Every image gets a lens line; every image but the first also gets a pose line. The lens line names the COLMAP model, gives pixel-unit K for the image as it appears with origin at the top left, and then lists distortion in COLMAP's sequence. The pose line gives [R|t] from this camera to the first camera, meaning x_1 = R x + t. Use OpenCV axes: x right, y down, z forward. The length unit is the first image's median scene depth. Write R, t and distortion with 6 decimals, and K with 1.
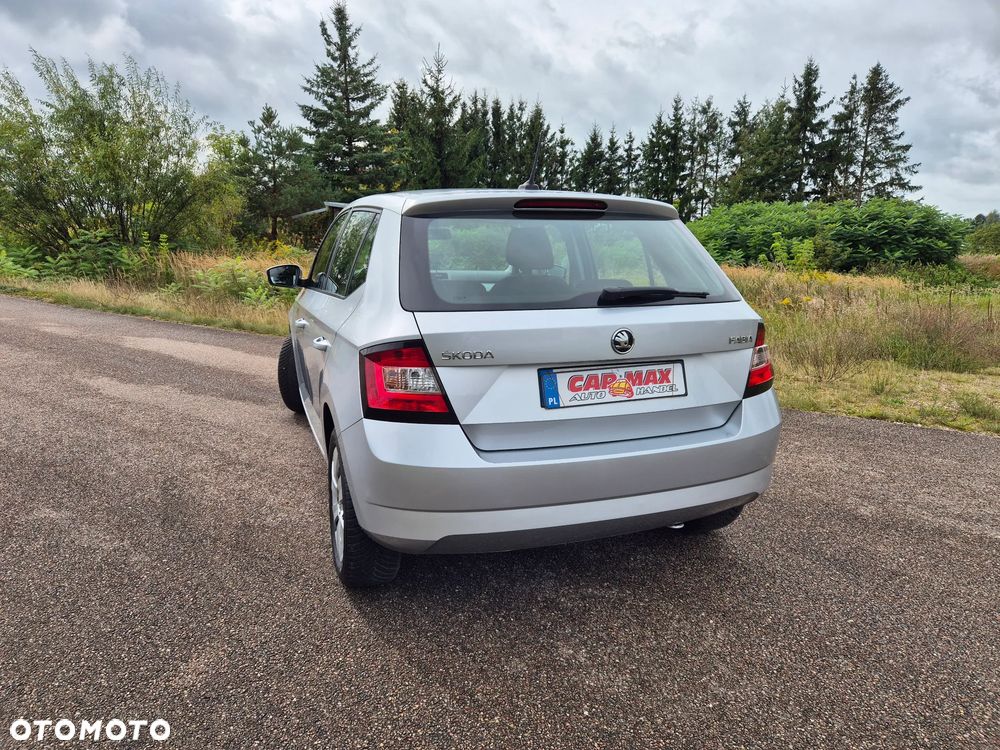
lens RADIAL K [[695.7, 0, 510.1], [0, 695.7, 380.7], [0, 0, 1]] dist [0.086255, -0.076548]
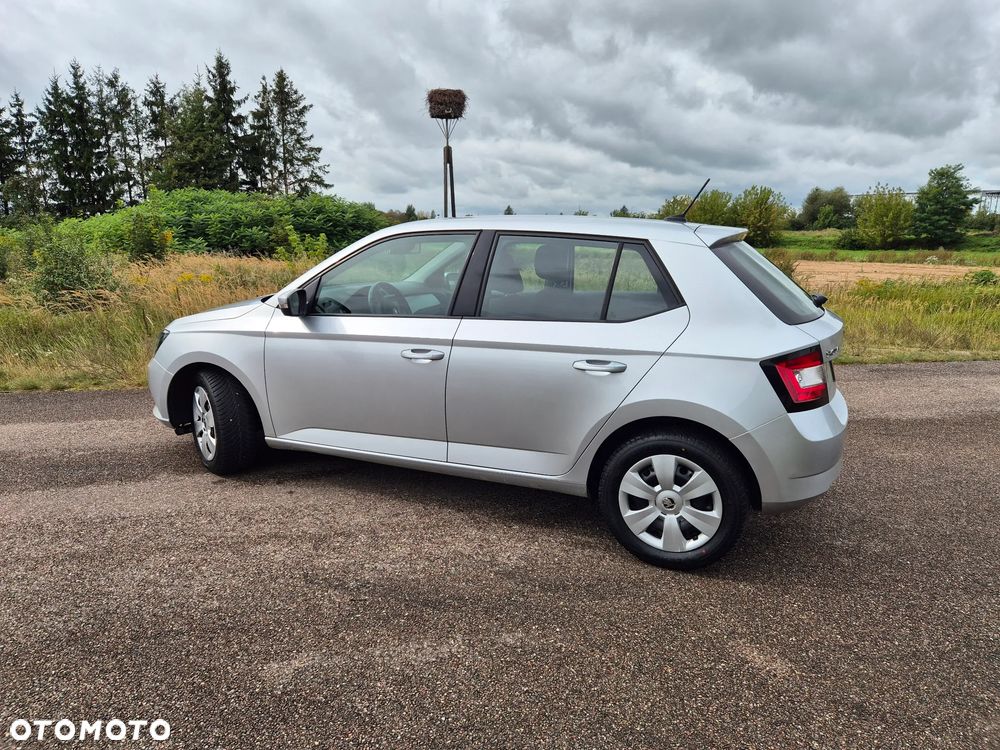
lens RADIAL K [[721.4, 0, 441.2], [0, 721.4, 372.2], [0, 0, 1]] dist [0.073110, -0.083889]
pose [[0.651761, -0.144172, 0.744595, -0.222407], [0.135920, 0.988075, 0.072342, -0.027833], [-0.746146, 0.054056, 0.663585, 0.083591]]
